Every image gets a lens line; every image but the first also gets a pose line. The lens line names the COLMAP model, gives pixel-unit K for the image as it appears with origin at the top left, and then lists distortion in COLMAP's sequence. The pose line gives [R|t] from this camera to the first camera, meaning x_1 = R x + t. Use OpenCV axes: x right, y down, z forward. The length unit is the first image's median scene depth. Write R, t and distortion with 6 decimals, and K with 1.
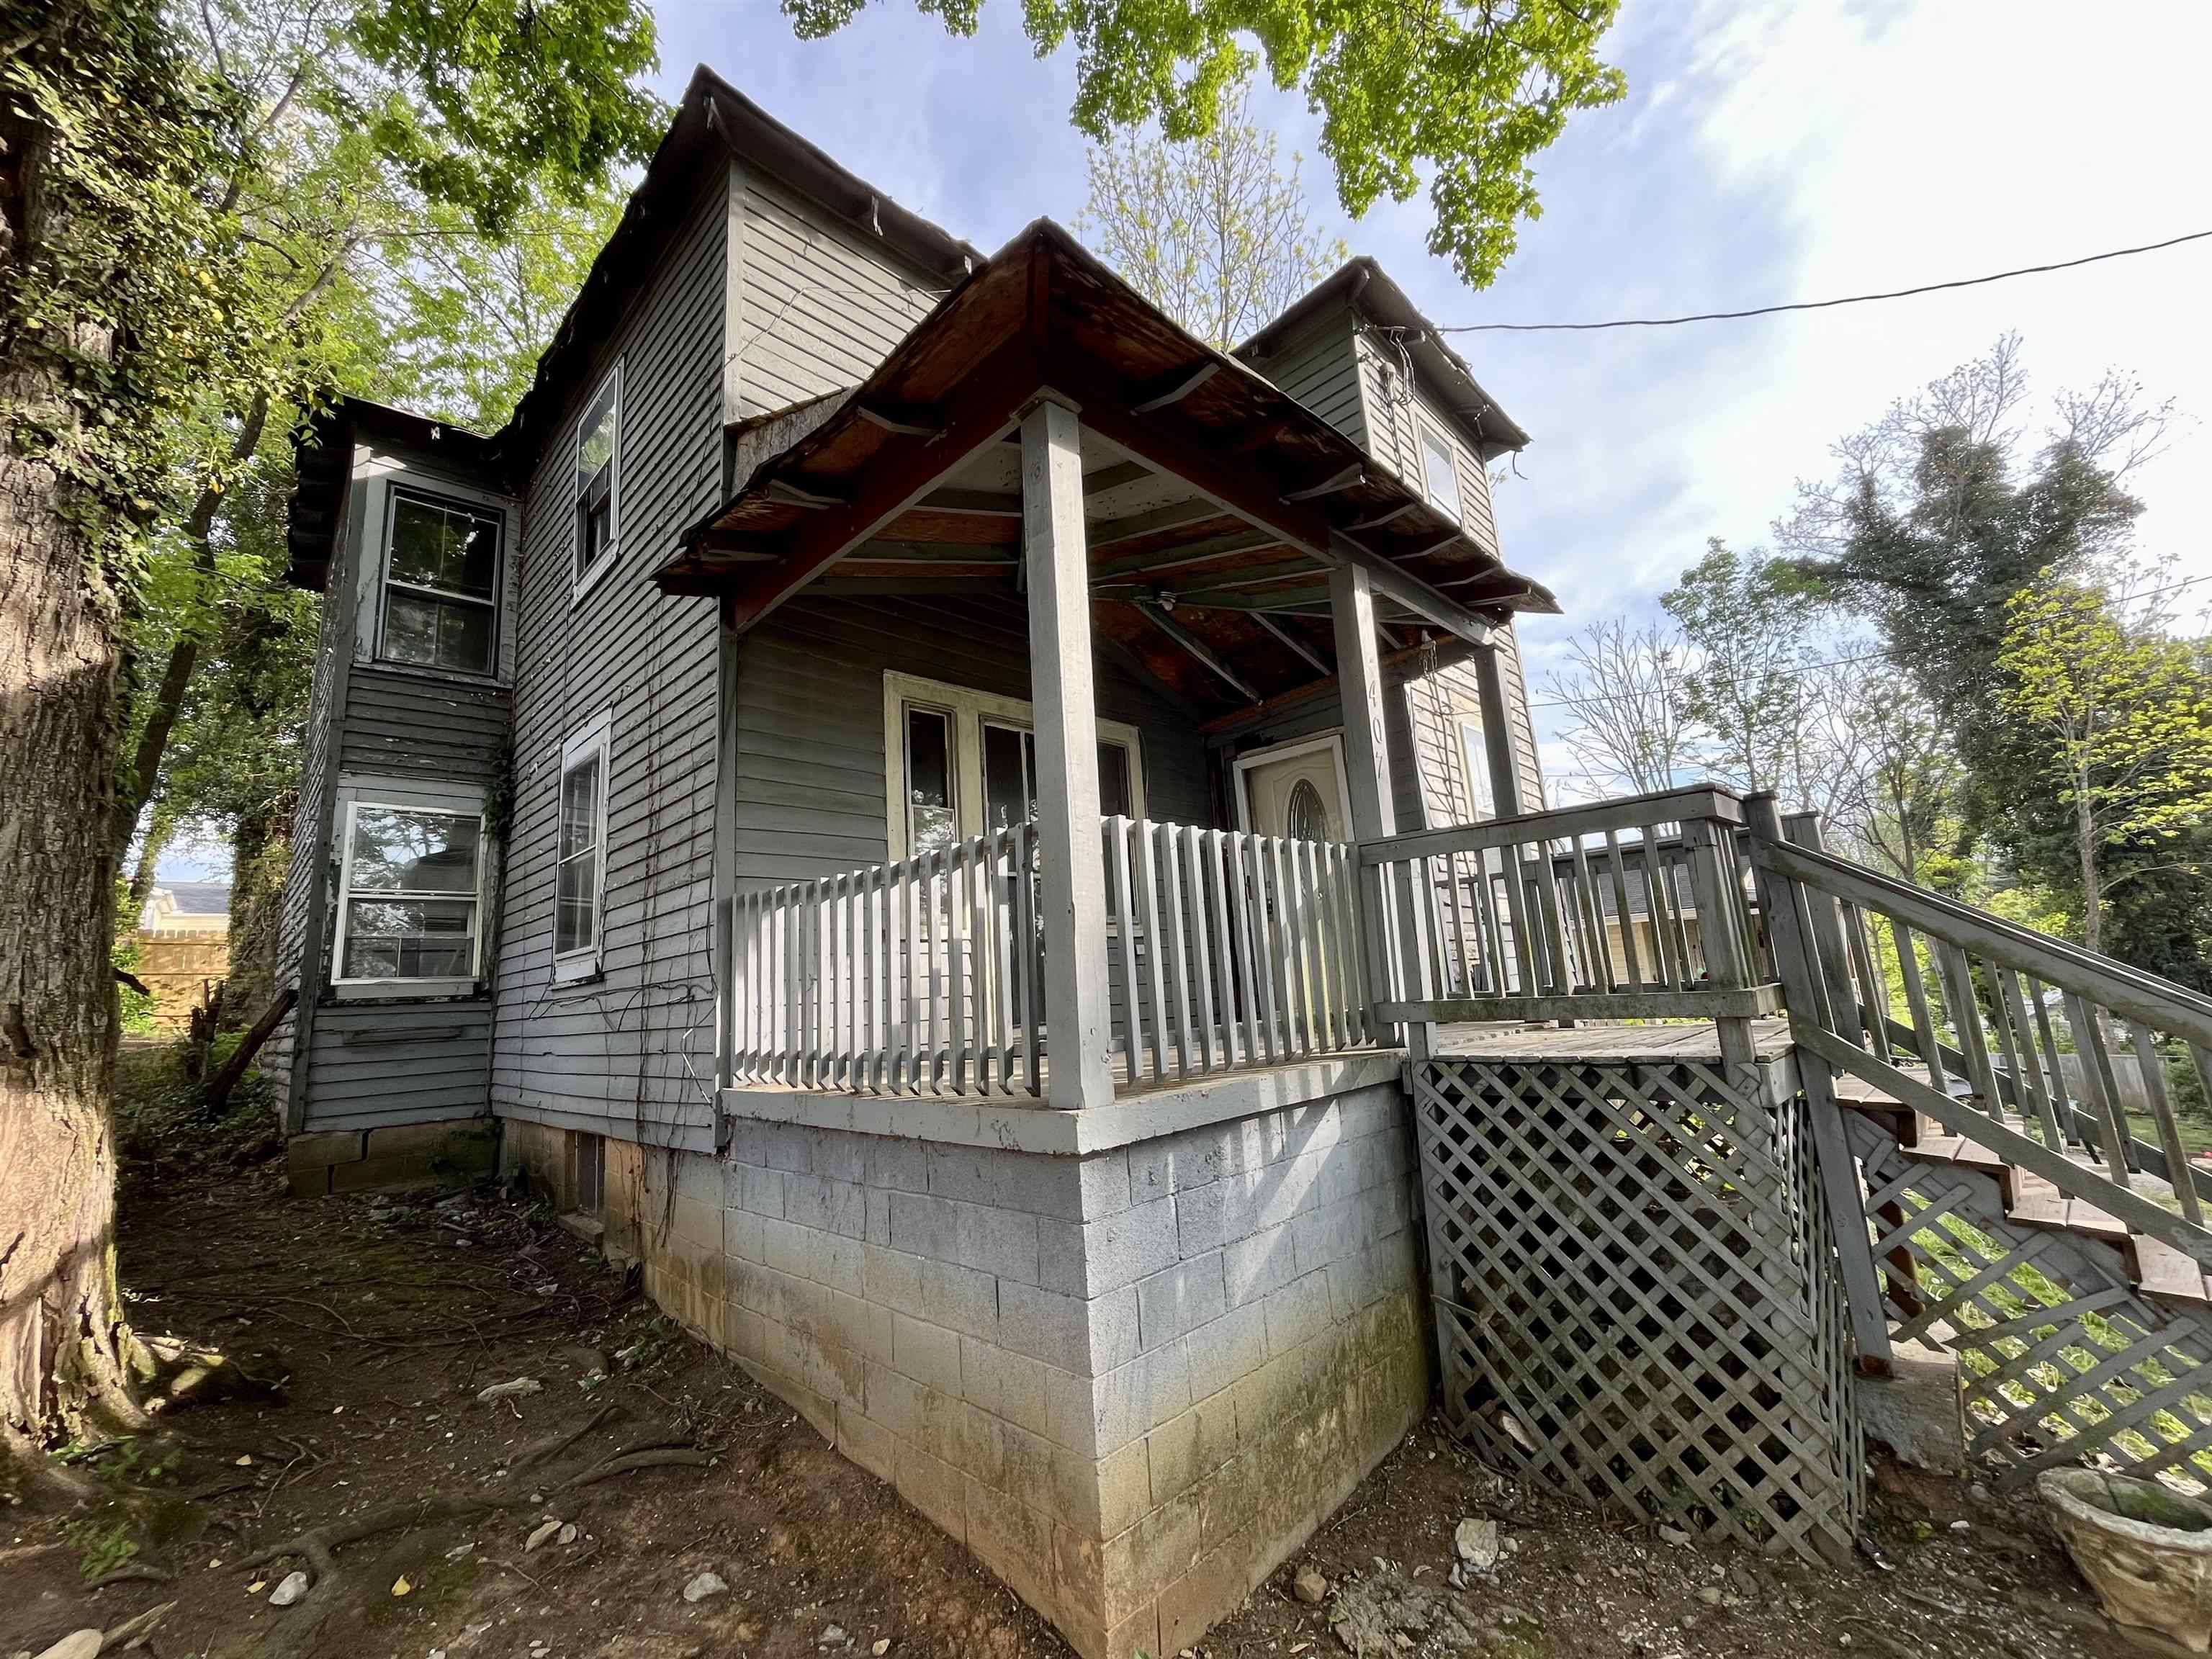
lens RADIAL K [[905.1, 0, 1103.0], [0, 905.1, 831.3], [0, 0, 1]] dist [-0.000240, -0.000450]
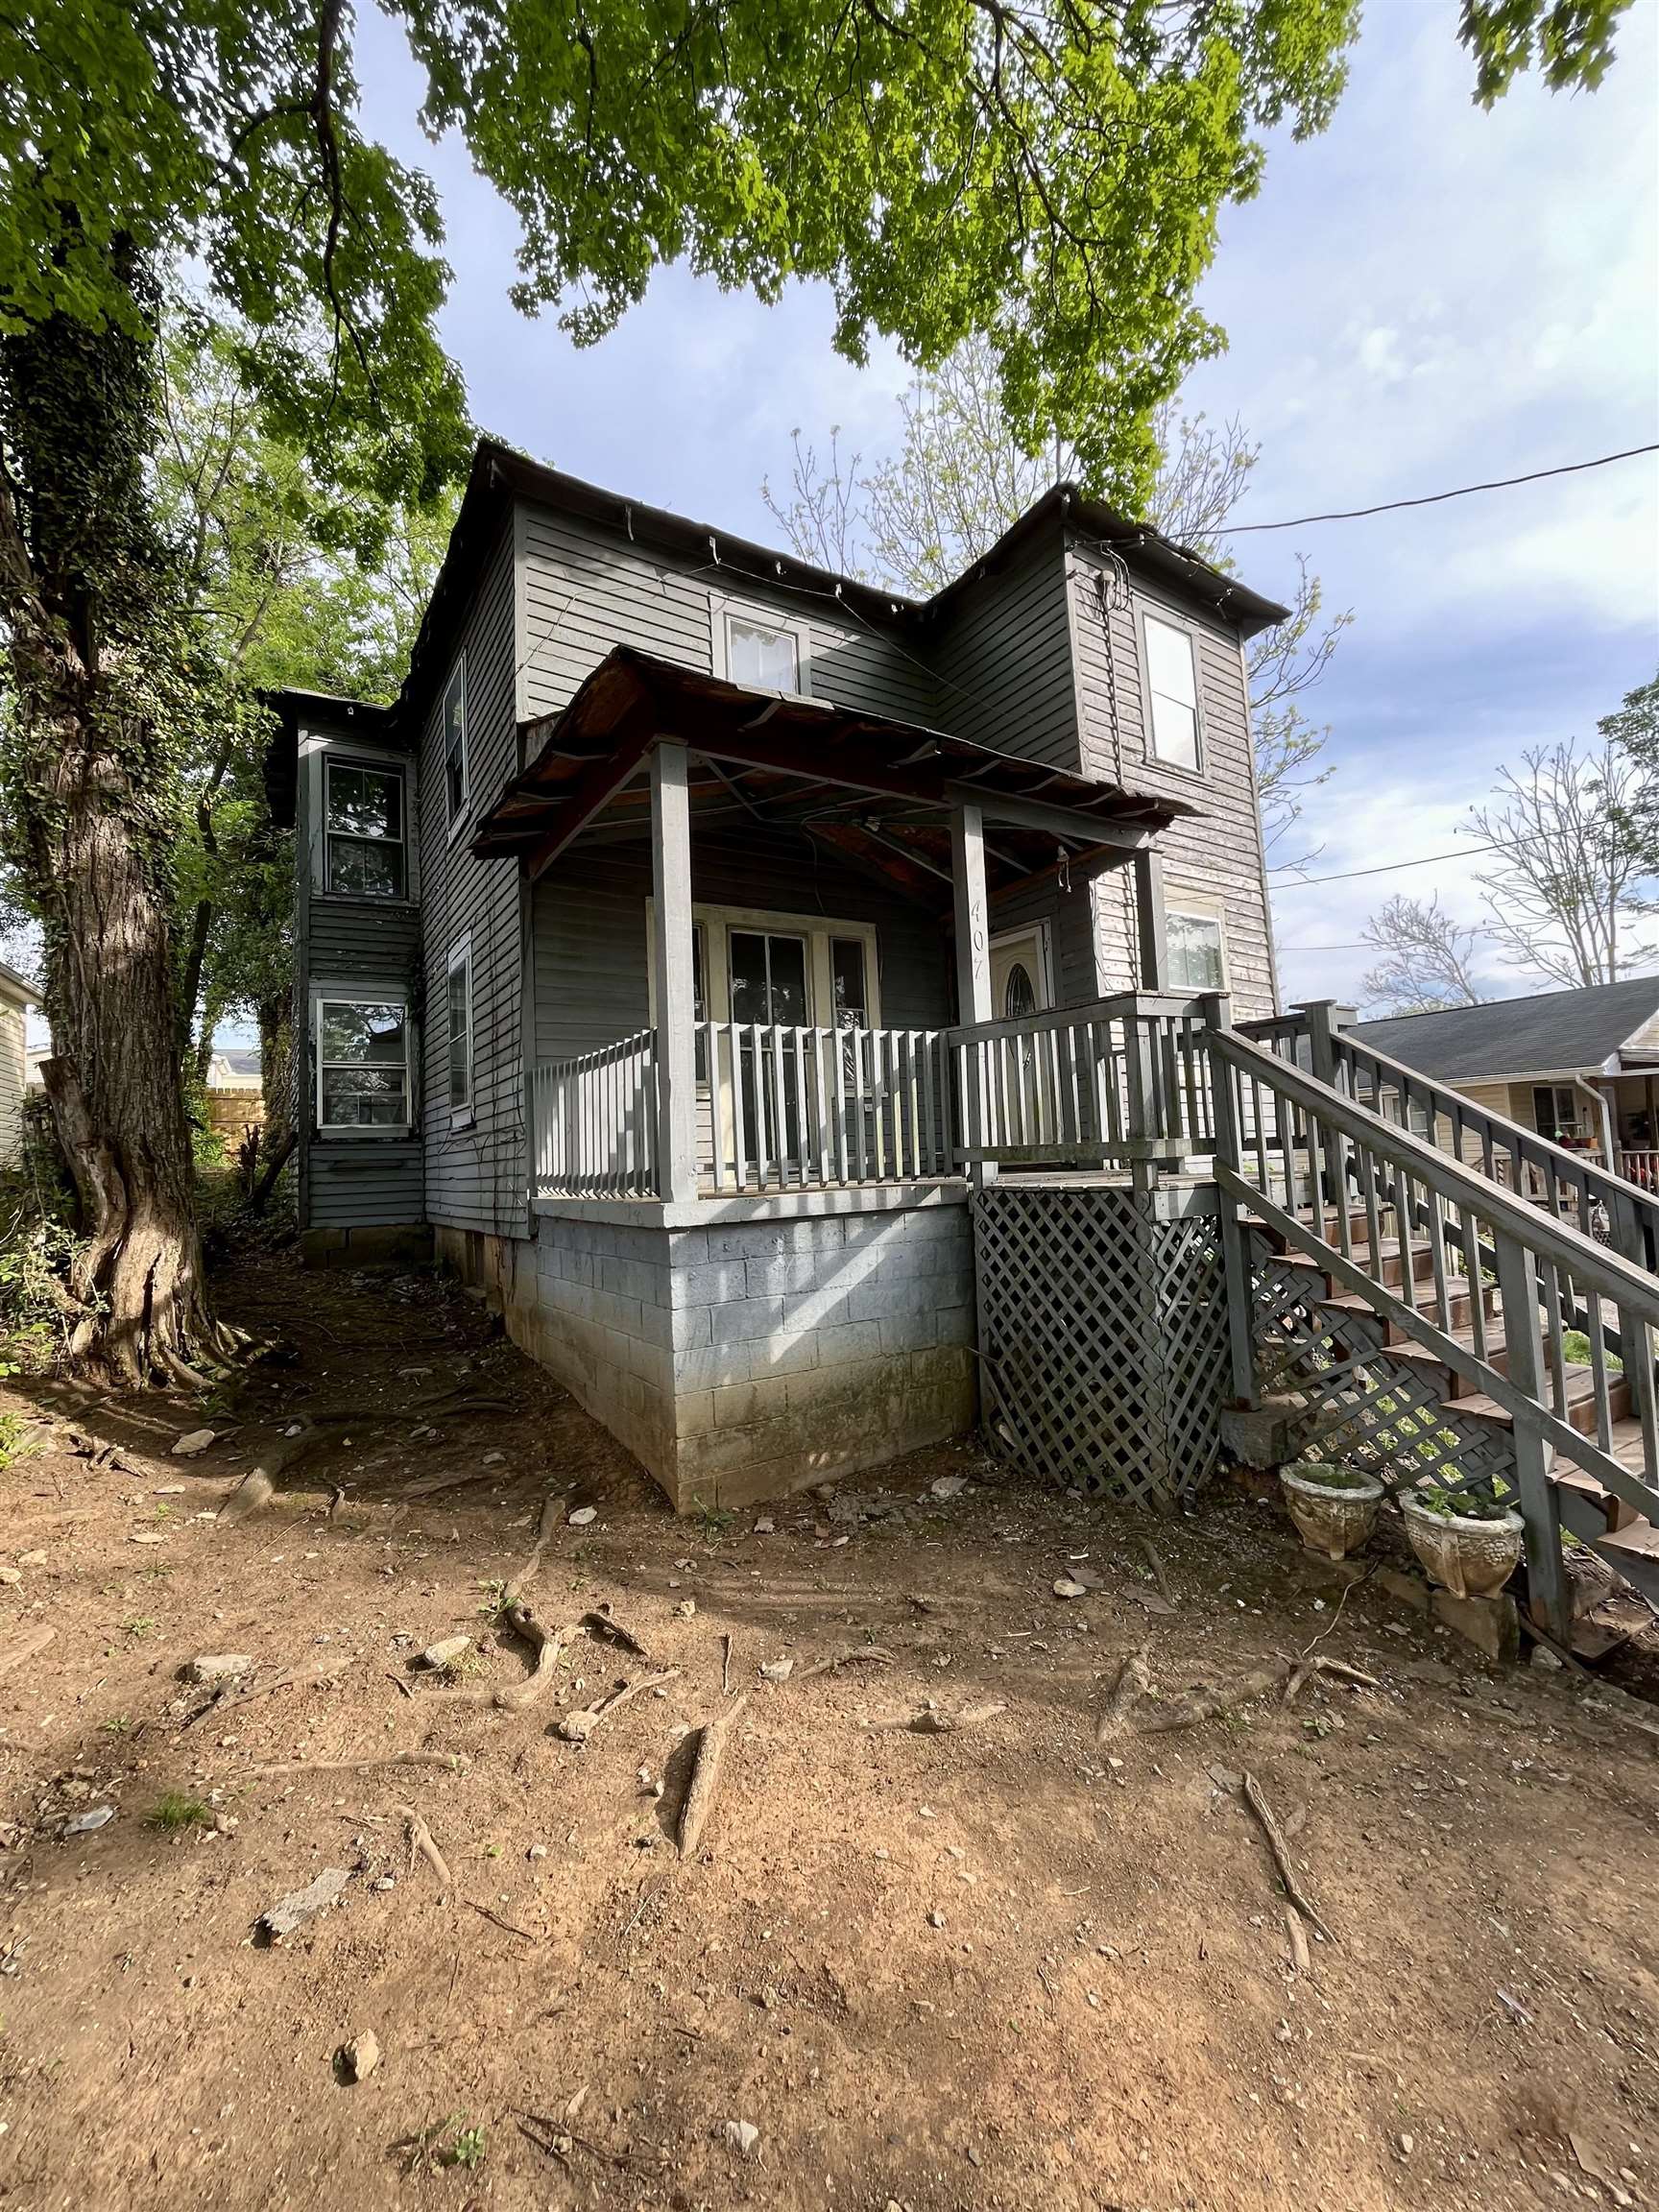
lens RADIAL K [[905.1, 0, 829.5], [0, 905.1, 1106.0], [0, 0, 1]] dist [-0.000240, -0.000450]
pose [[0.977007, 0.006867, -0.213095, 0.330315], [0.020721, 0.991692, 0.126958, -0.041412], [0.212196, -0.128454, 0.968748, -0.286721]]
